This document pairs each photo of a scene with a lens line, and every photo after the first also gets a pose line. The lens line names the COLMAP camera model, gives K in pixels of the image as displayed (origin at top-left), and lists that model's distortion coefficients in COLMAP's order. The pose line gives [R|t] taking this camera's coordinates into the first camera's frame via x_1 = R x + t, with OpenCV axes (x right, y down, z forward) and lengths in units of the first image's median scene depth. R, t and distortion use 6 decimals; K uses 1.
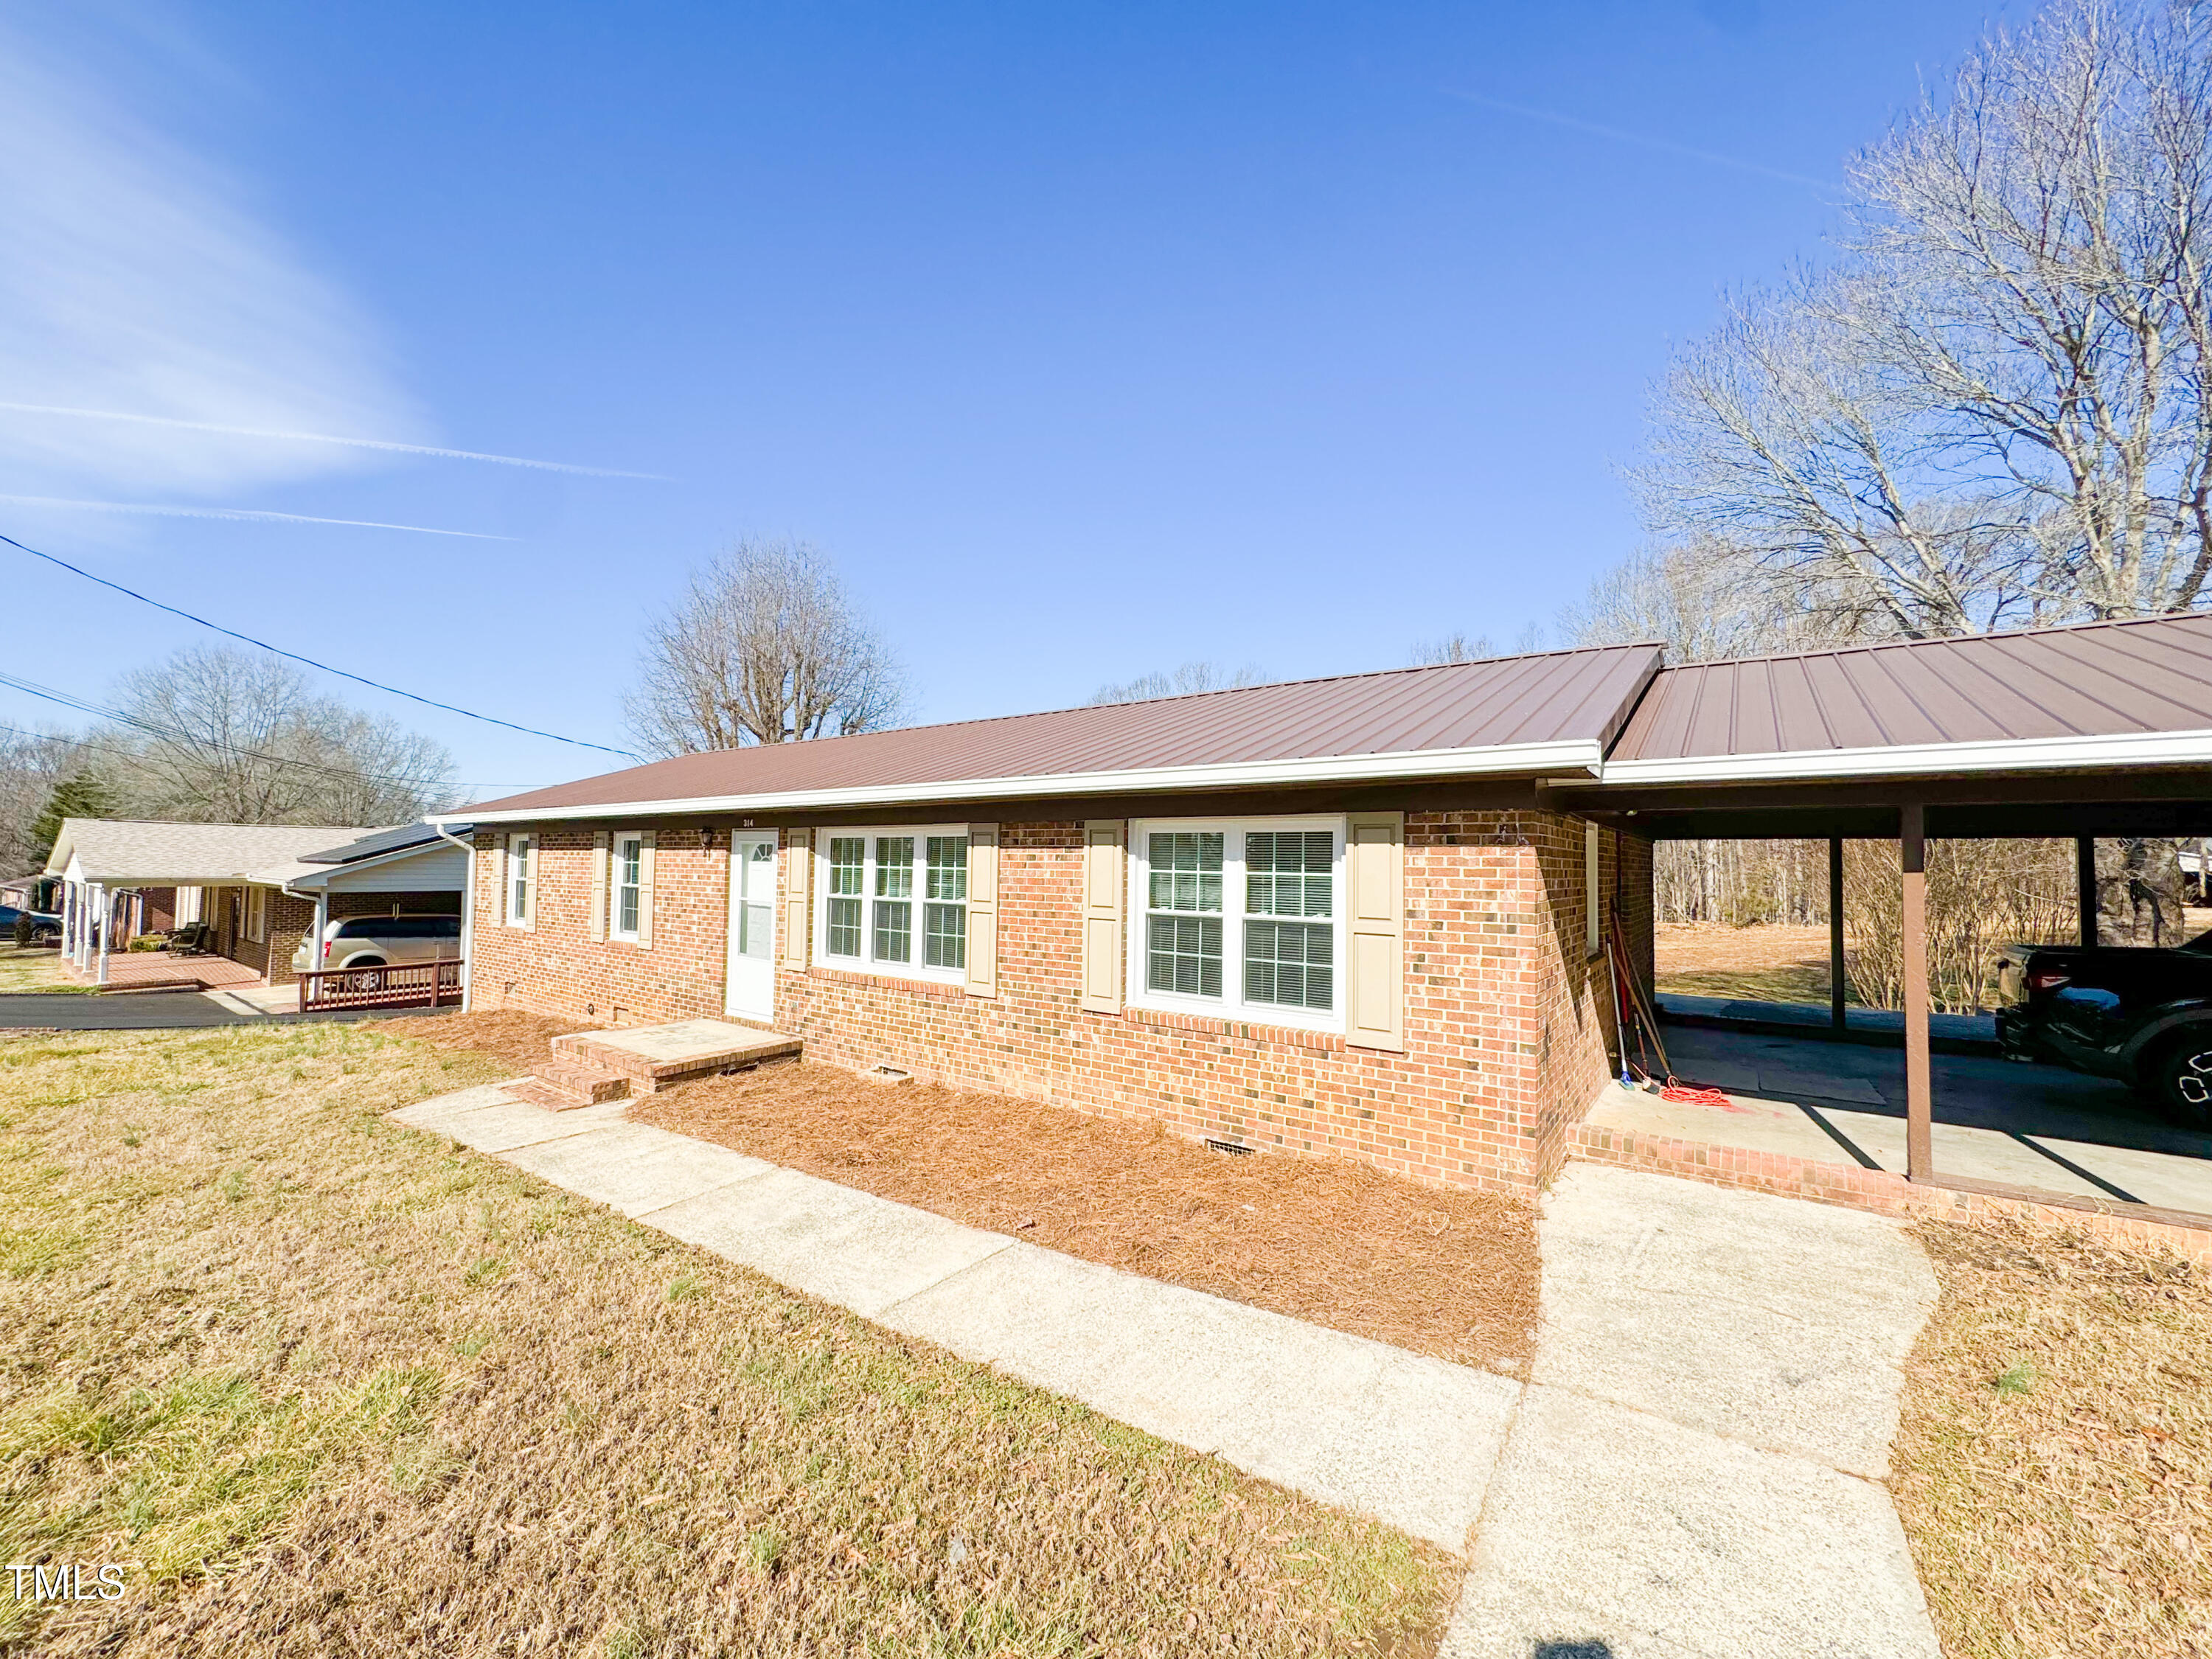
lens RADIAL K [[883.0, 0, 1103.7], [0, 883.0, 831.4], [0, 0, 1]] dist [-0.005303, 0.000688]
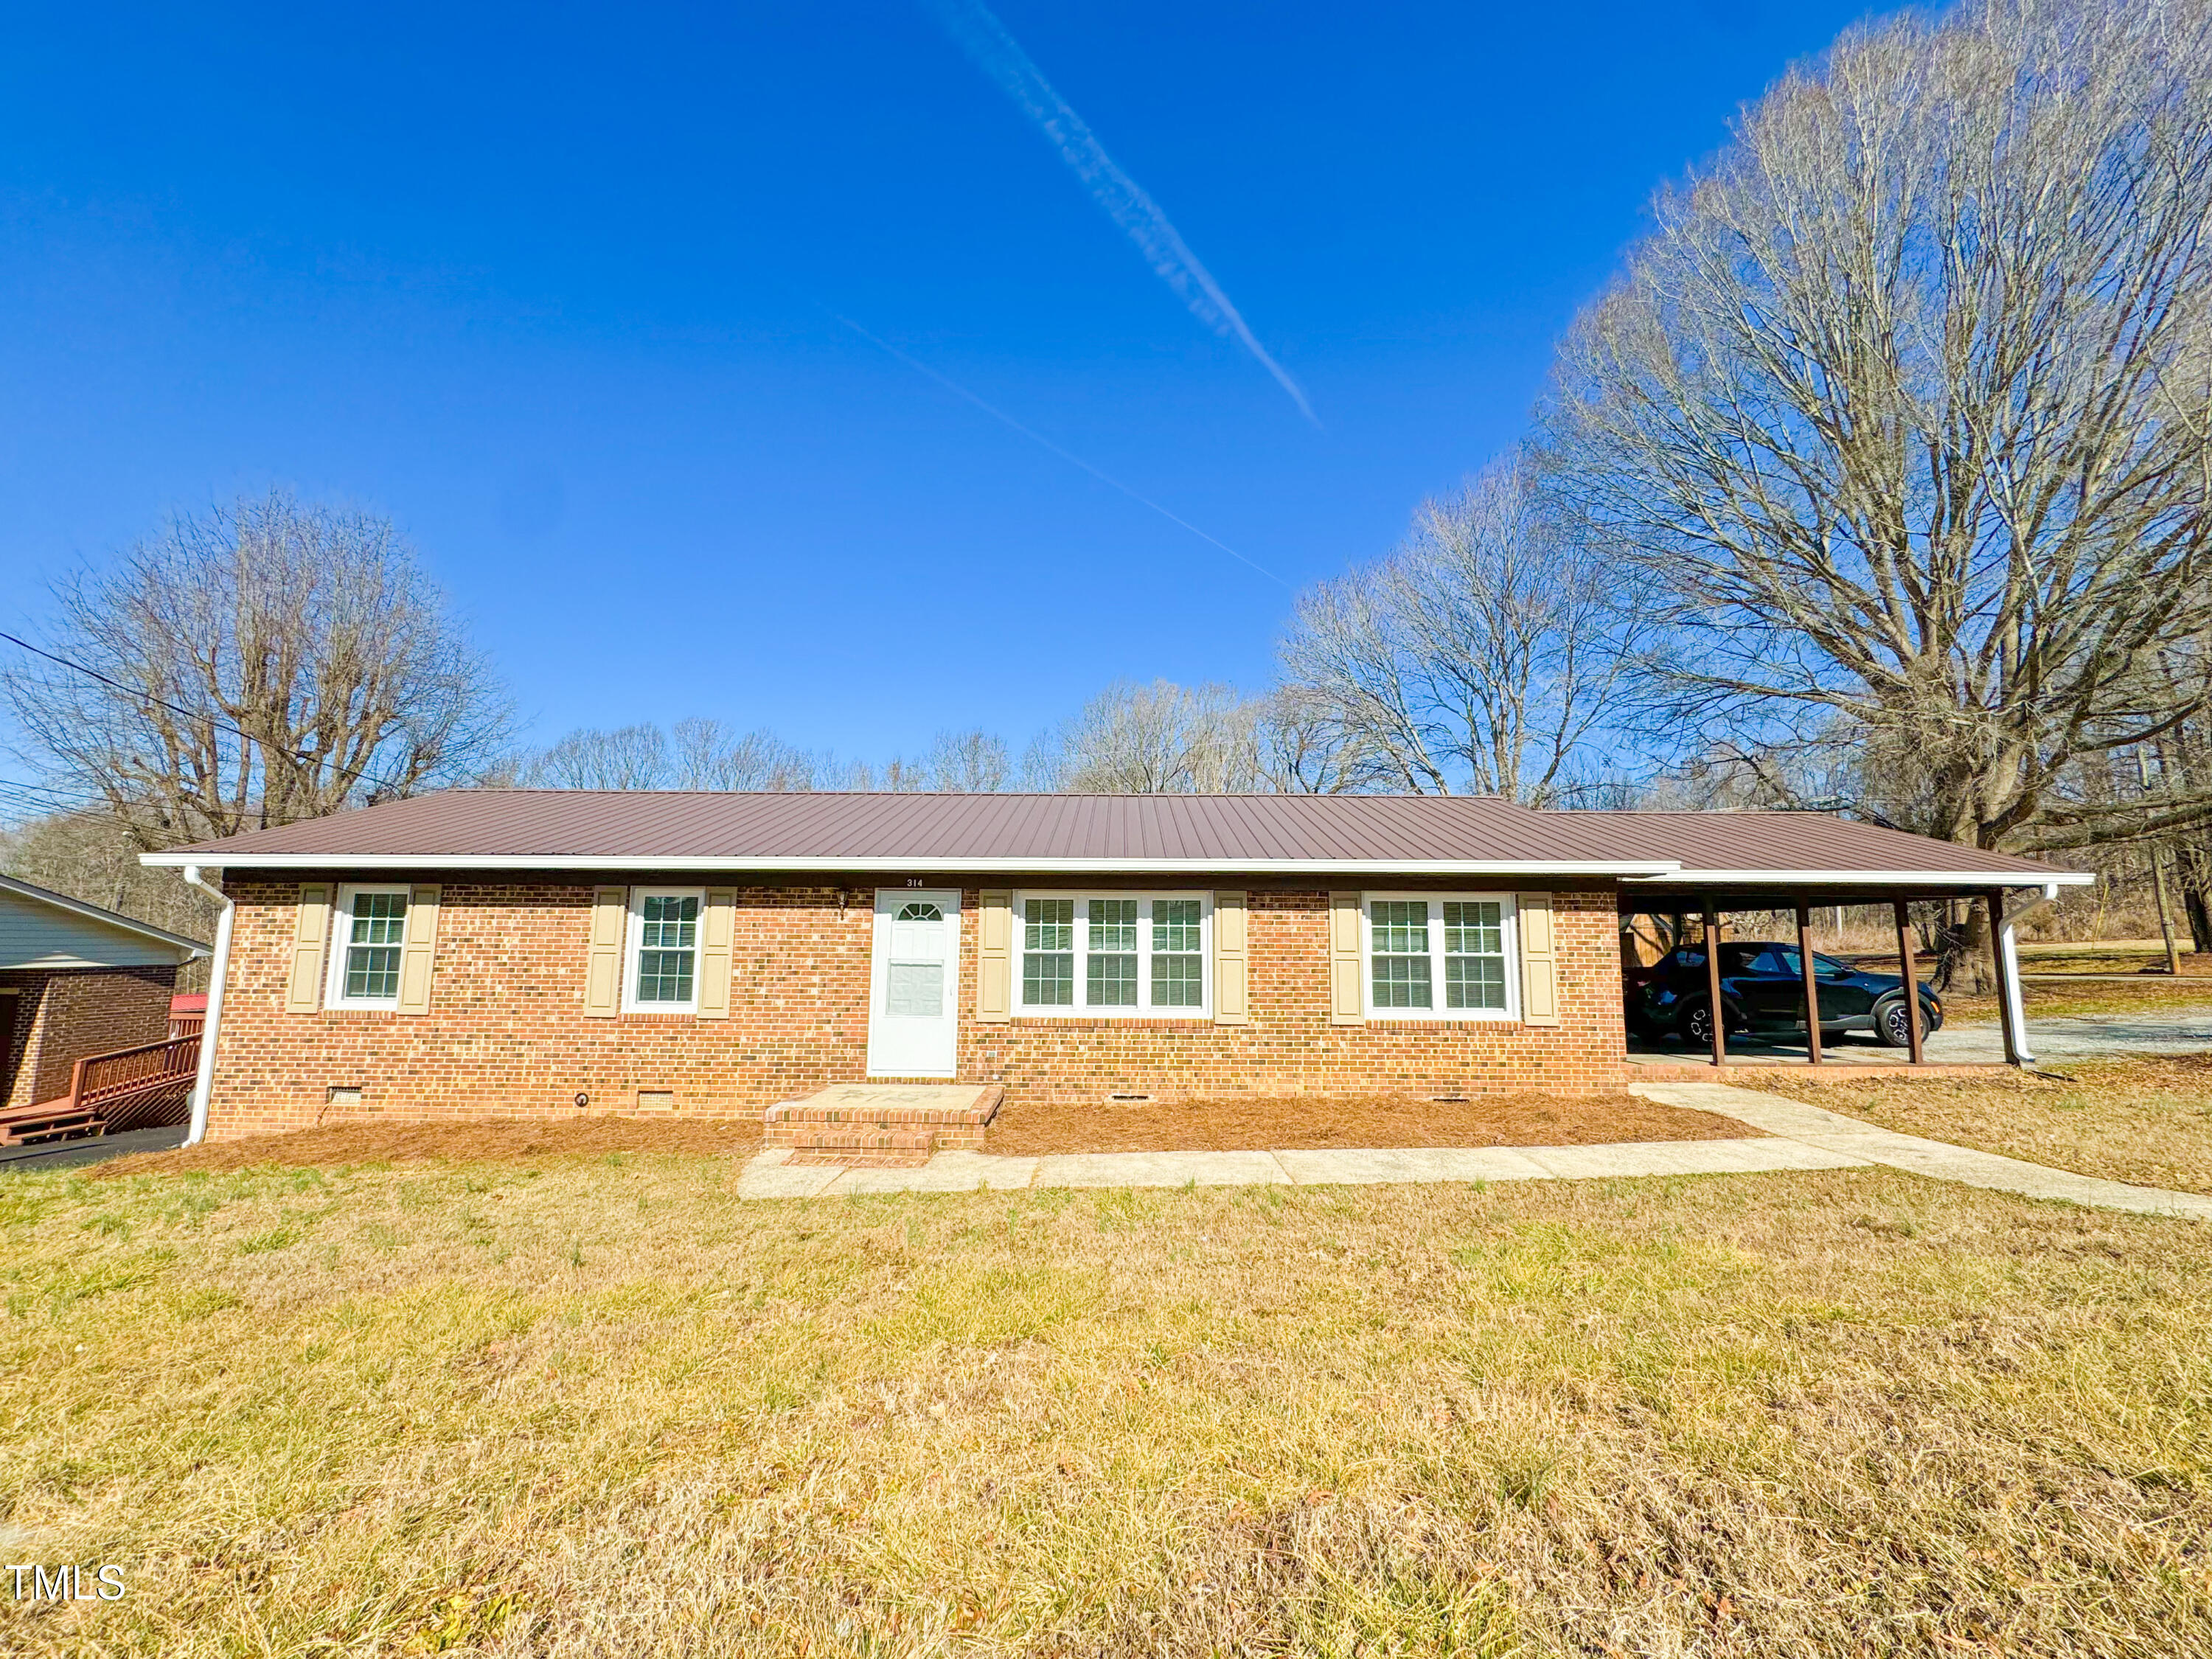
lens RADIAL K [[883.0, 0, 1103.7], [0, 883.0, 831.4], [0, 0, 1]] dist [-0.005303, 0.000688]
pose [[0.811310, 0.059302, 0.581601, -0.896554], [-0.019049, 0.996995, -0.075086, 0.004185], [-0.584306, 0.049839, 0.810001, 0.039190]]
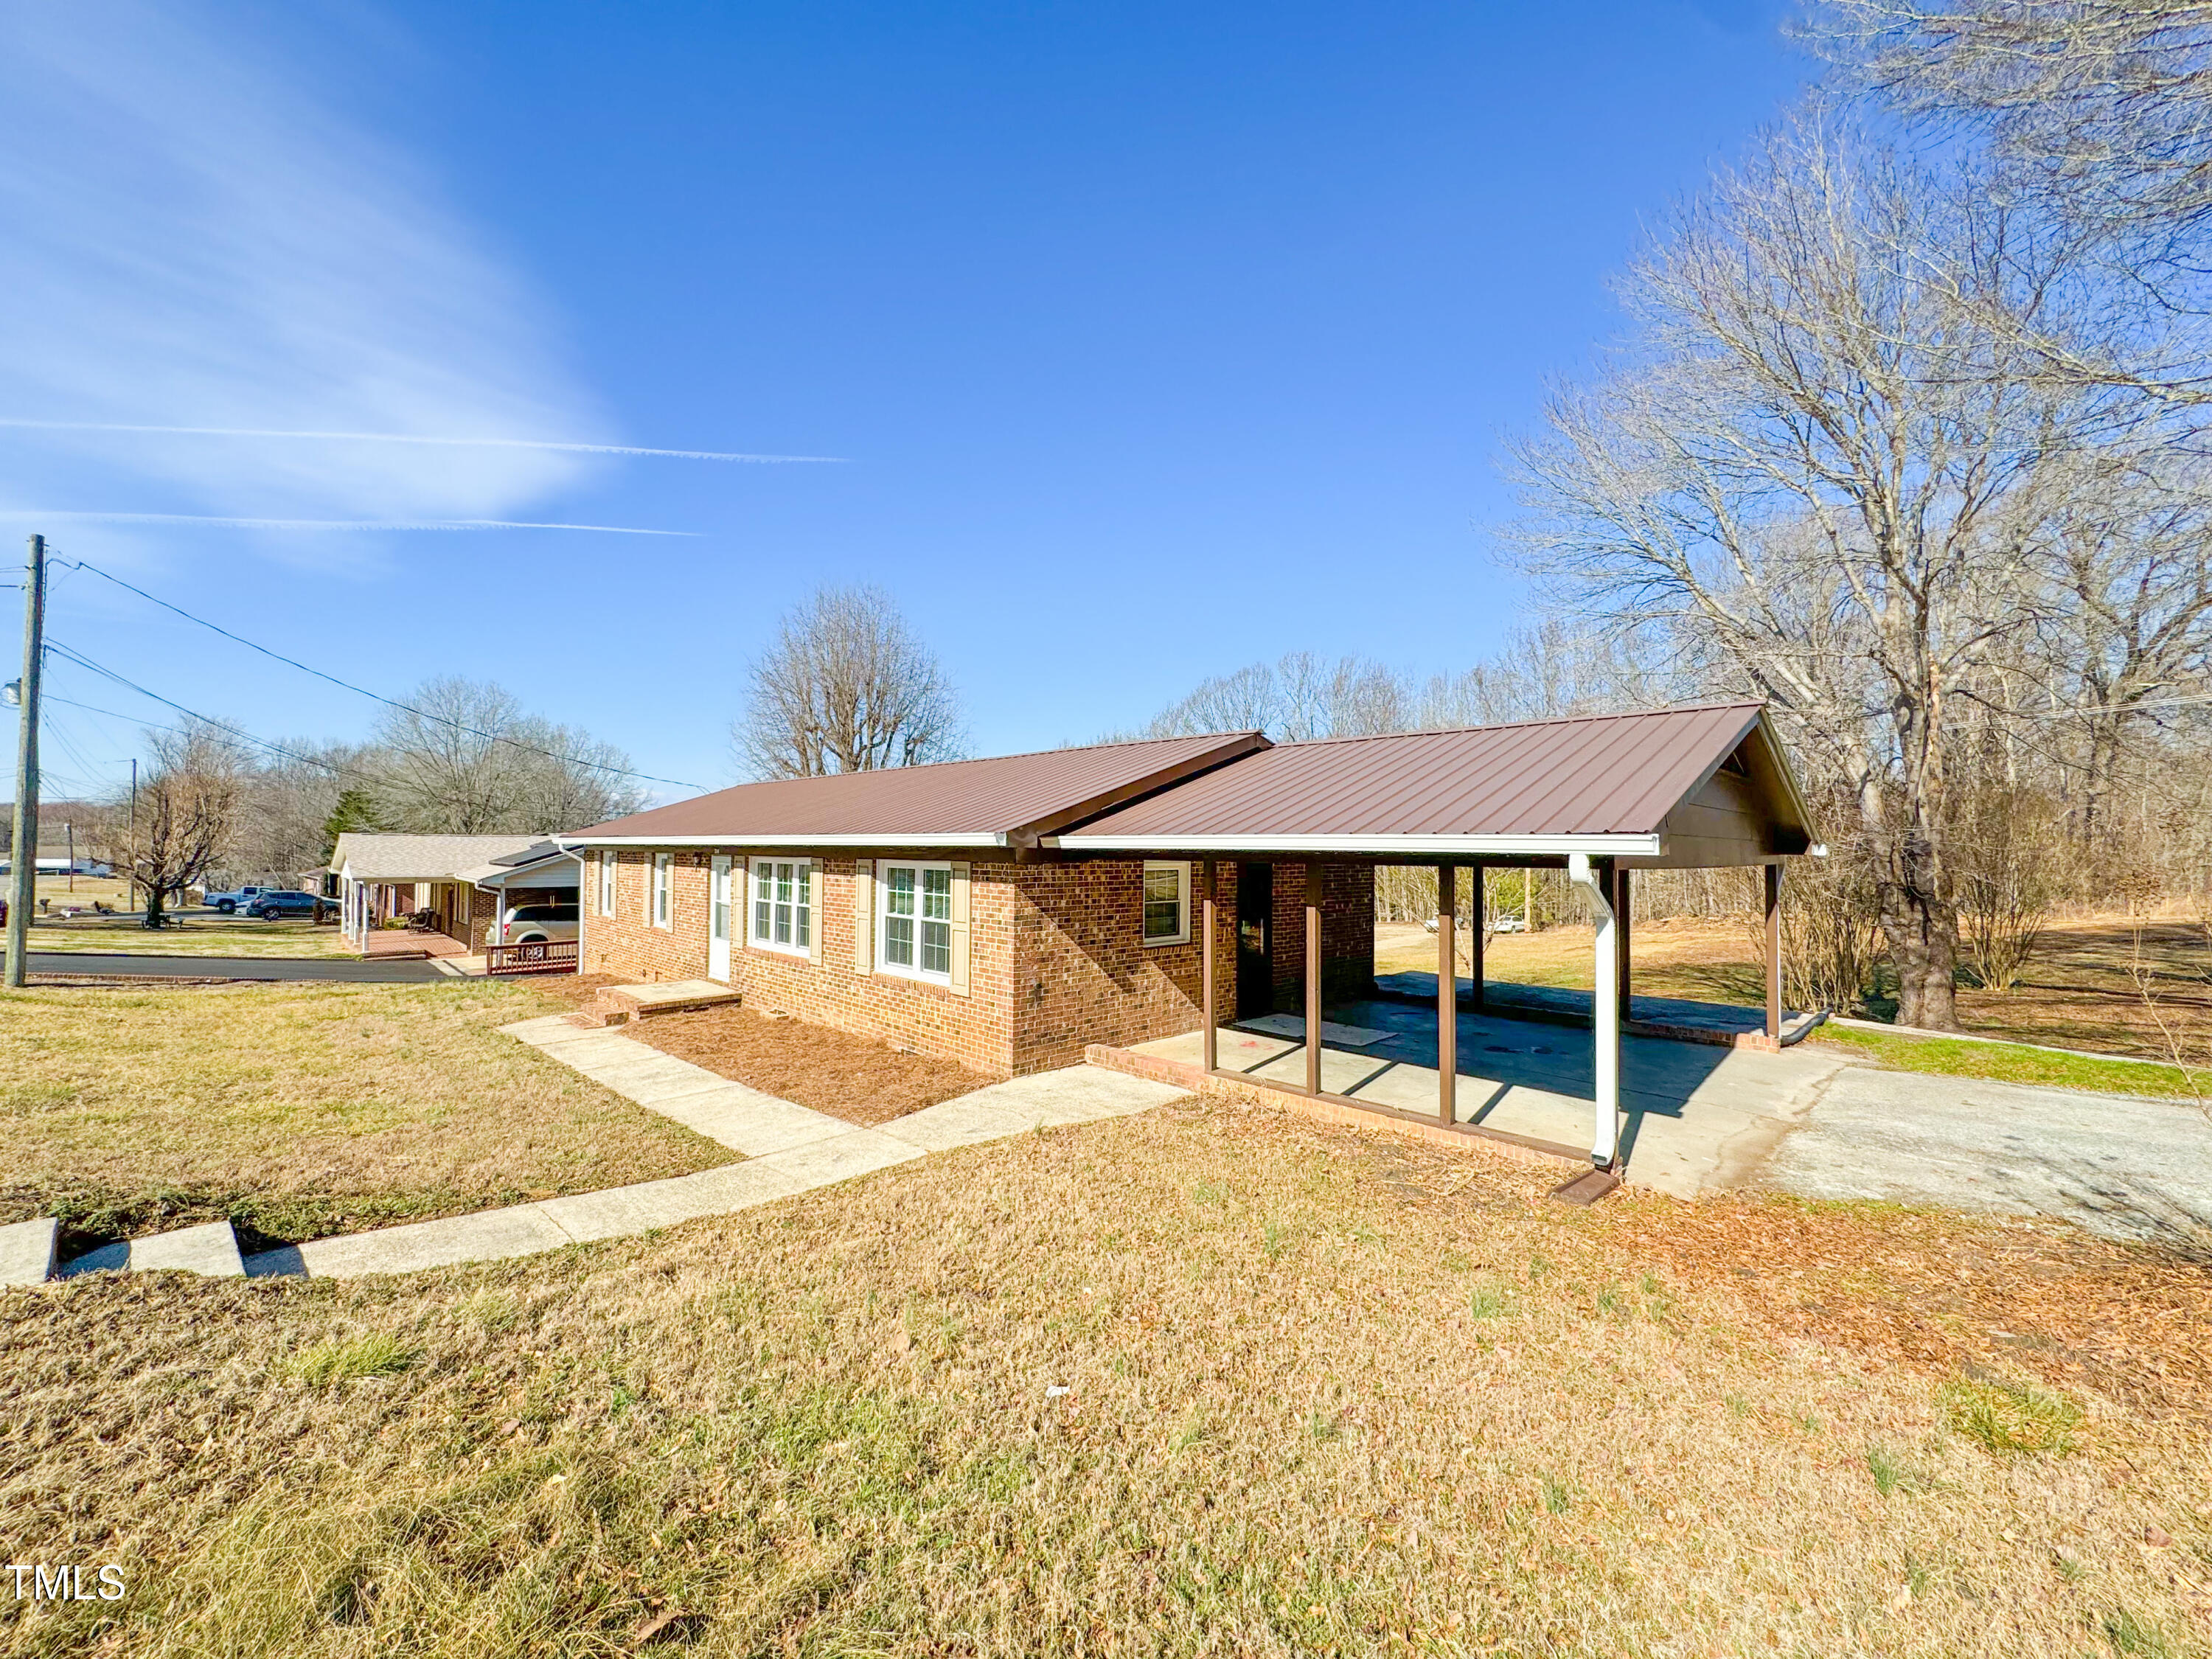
lens RADIAL K [[883.0, 0, 1103.7], [0, 883.0, 831.4], [0, 0, 1]] dist [-0.005303, 0.000688]
pose [[0.987322, -0.008029, -0.158529, 0.540592], [0.010887, 0.999793, 0.017168, -0.068035], [0.158359, -0.018677, 0.987205, -0.430035]]
